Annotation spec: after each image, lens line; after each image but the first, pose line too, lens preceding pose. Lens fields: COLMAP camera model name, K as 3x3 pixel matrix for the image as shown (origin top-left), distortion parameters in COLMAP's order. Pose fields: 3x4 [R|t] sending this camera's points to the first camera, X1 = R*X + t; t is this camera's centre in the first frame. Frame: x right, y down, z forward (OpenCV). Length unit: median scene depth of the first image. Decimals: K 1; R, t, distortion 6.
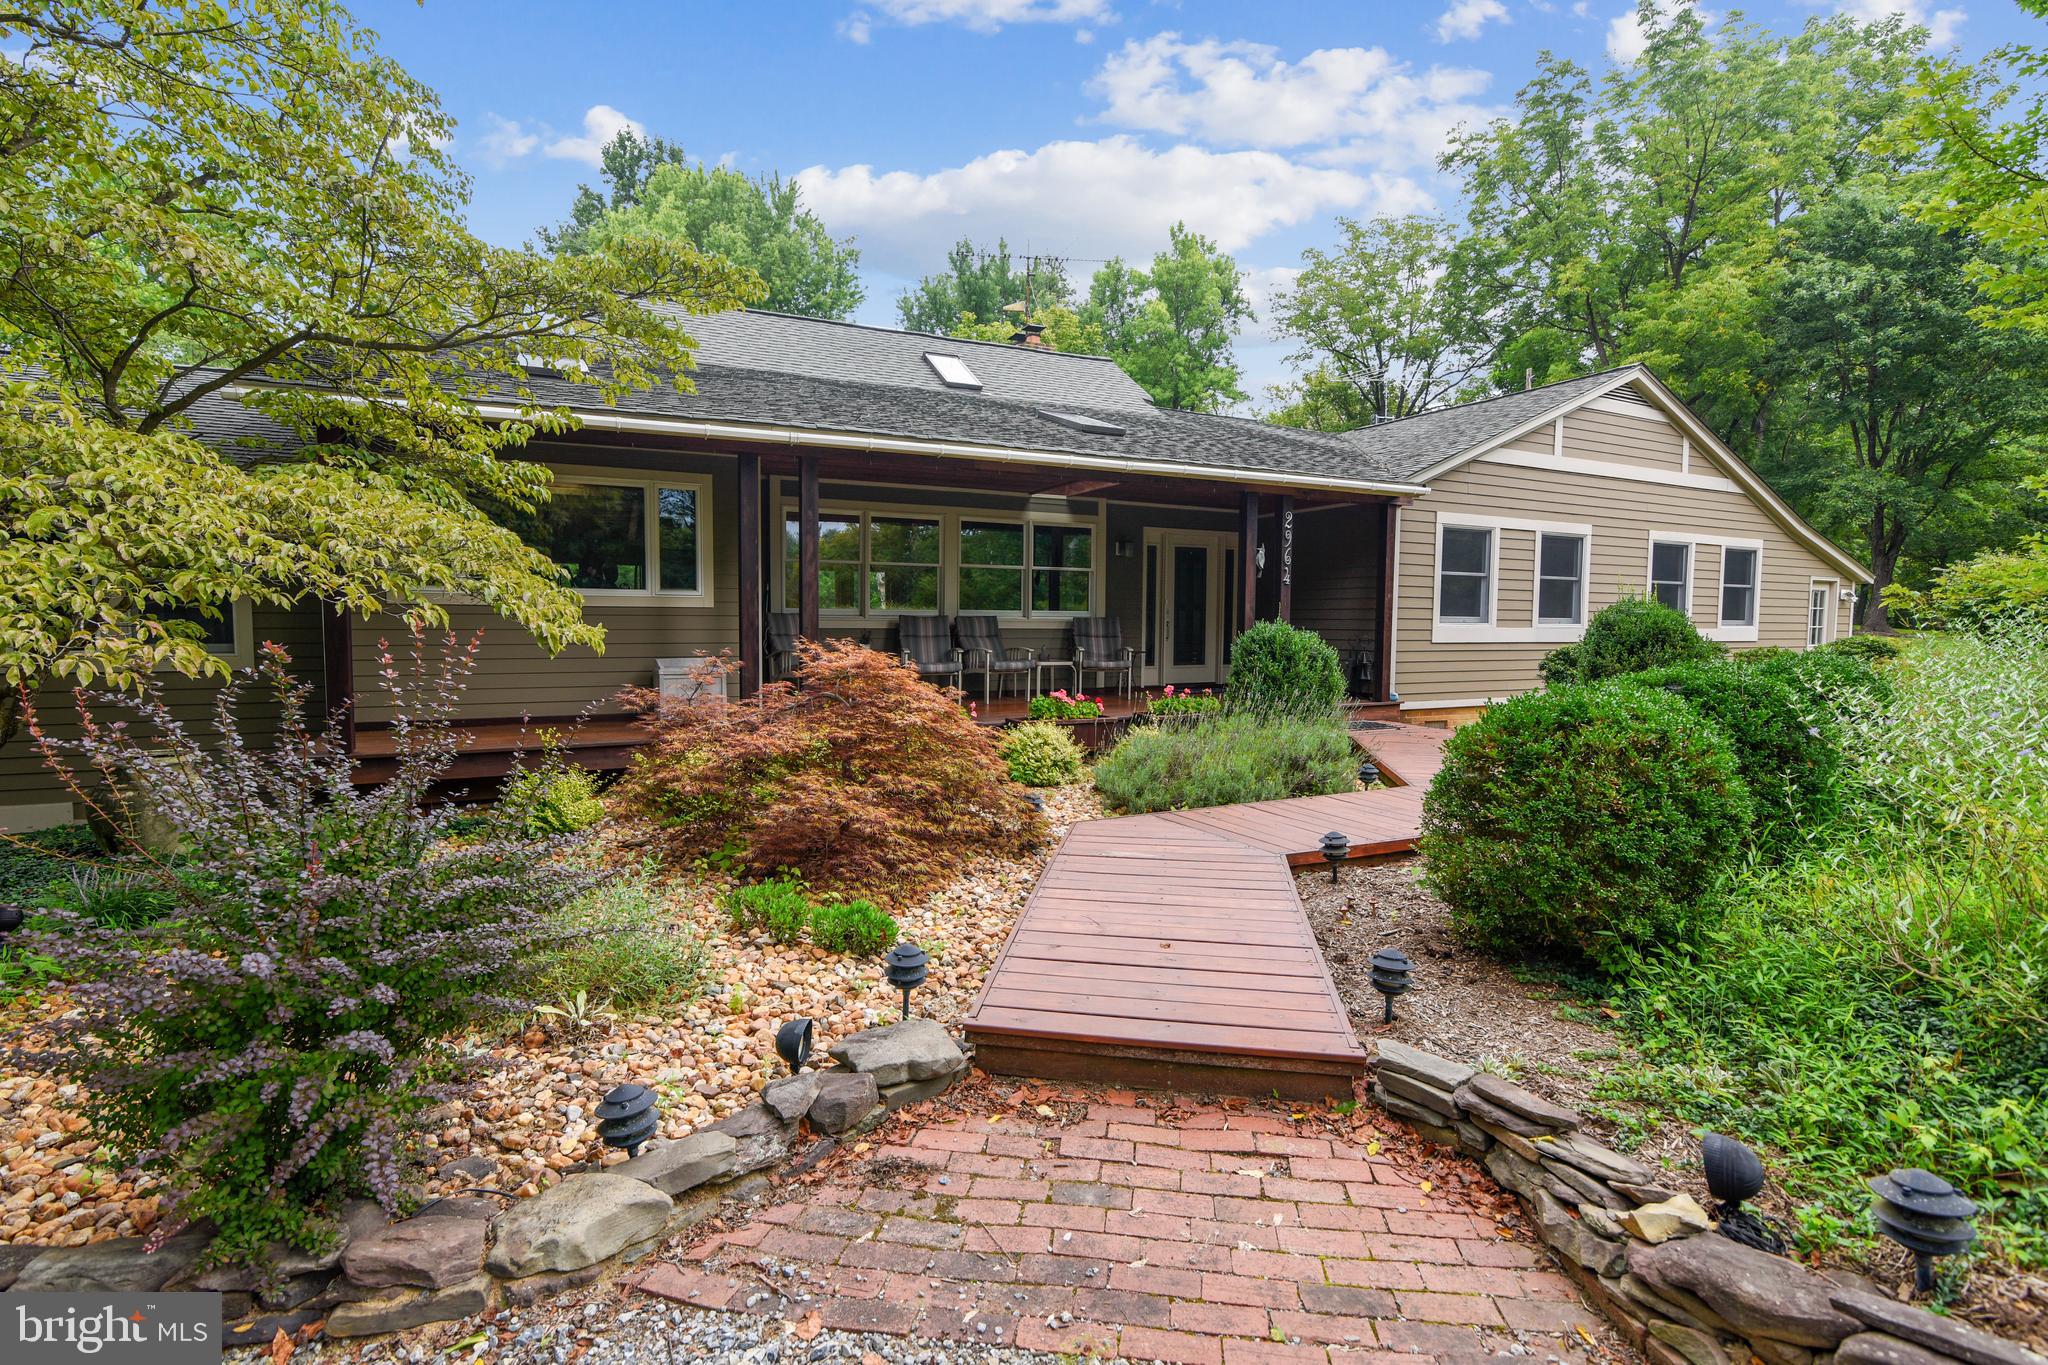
lens RADIAL K [[957.8, 0, 1025.4], [0, 957.8, 686.4], [0, 0, 1]] dist [-0.016449, -0.001272]
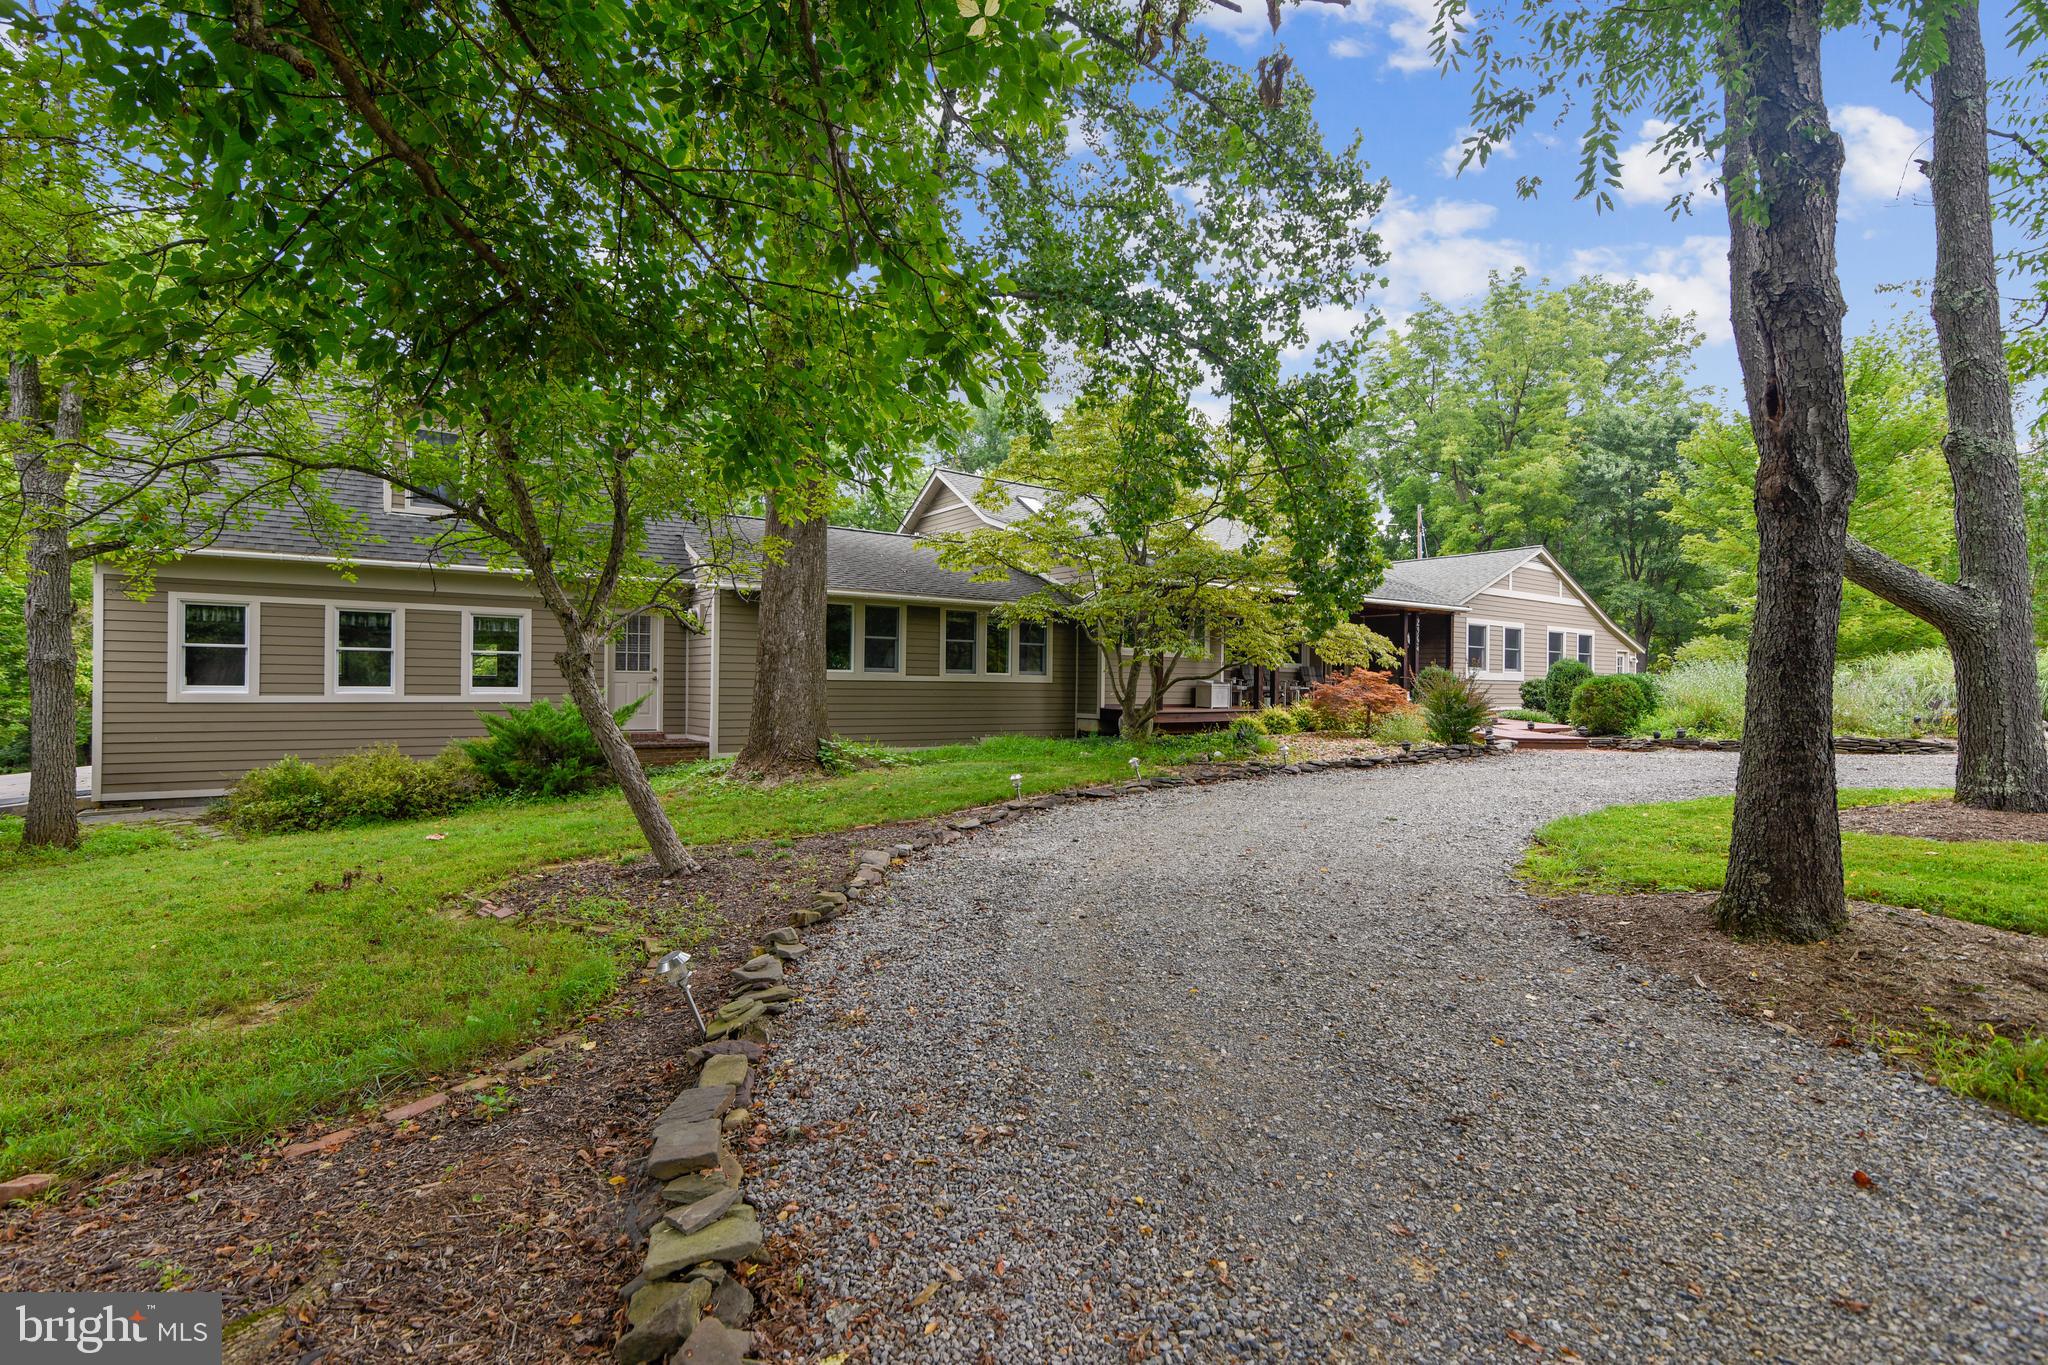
lens RADIAL K [[957.8, 0, 1040.1], [0, 957.8, 683.9], [0, 0, 1]] dist [-0.016449, -0.001272]
pose [[0.983953, 0.003919, 0.178387, -0.392900], [0.008589, 0.997560, -0.069290, 0.045823], [-0.178223, 0.069711, 0.981518, -0.403244]]
